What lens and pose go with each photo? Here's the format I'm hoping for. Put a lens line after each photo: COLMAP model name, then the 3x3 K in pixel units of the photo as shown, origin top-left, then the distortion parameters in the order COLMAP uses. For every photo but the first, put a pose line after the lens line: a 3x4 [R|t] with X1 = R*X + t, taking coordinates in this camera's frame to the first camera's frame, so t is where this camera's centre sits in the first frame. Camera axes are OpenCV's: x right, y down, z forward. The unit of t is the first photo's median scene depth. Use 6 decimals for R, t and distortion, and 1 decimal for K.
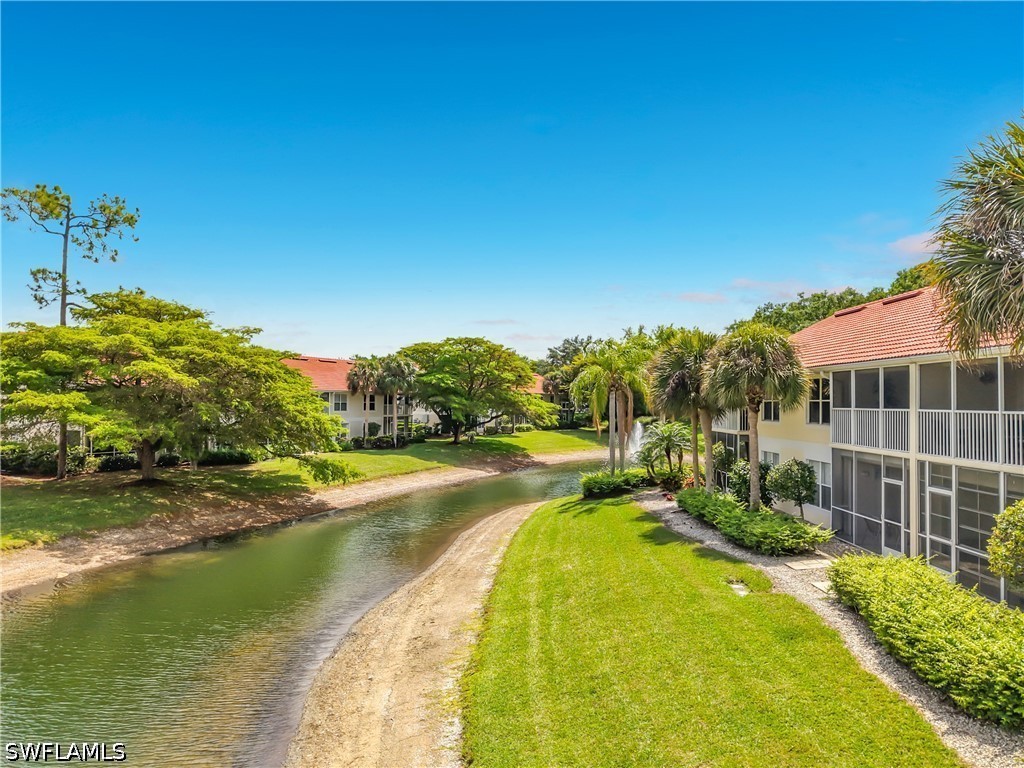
lens RADIAL K [[691.7, 0, 512.0], [0, 691.7, 384.0], [0, 0, 1]] dist [0.073334, -0.097306]
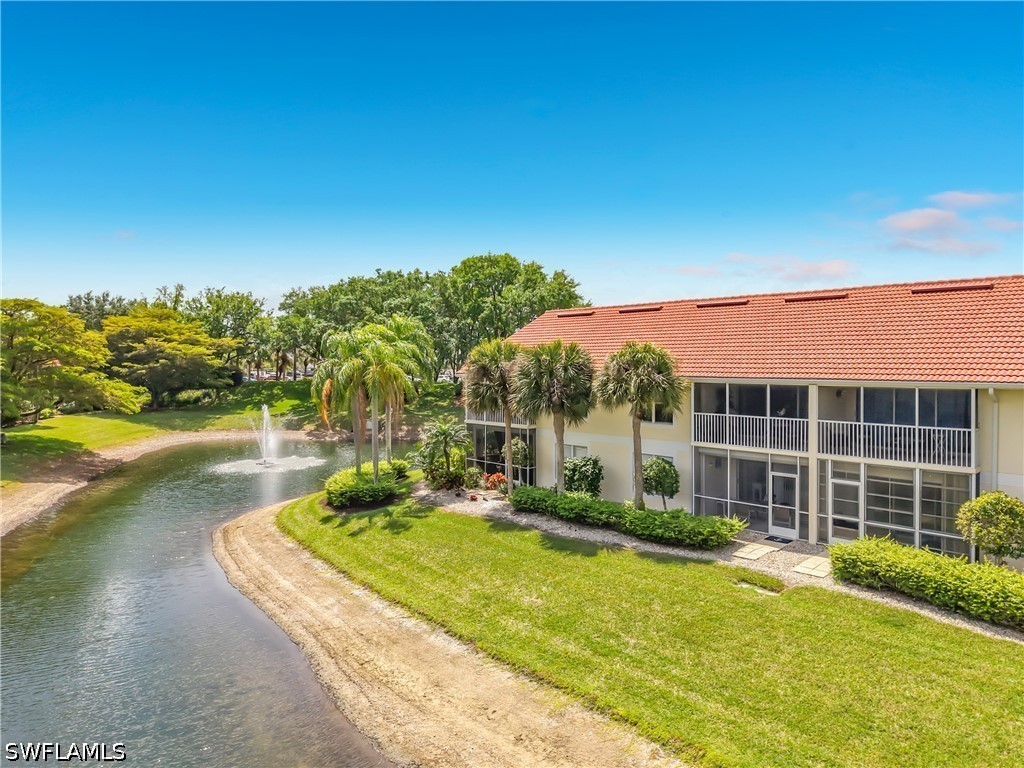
lens RADIAL K [[691.7, 0, 512.0], [0, 691.7, 384.0], [0, 0, 1]] dist [0.073334, -0.097306]
pose [[0.727842, -0.034603, 0.684871, -0.730029], [-0.008781, 0.998174, 0.059765, -0.103937], [-0.685688, -0.049513, 0.726209, 0.457840]]
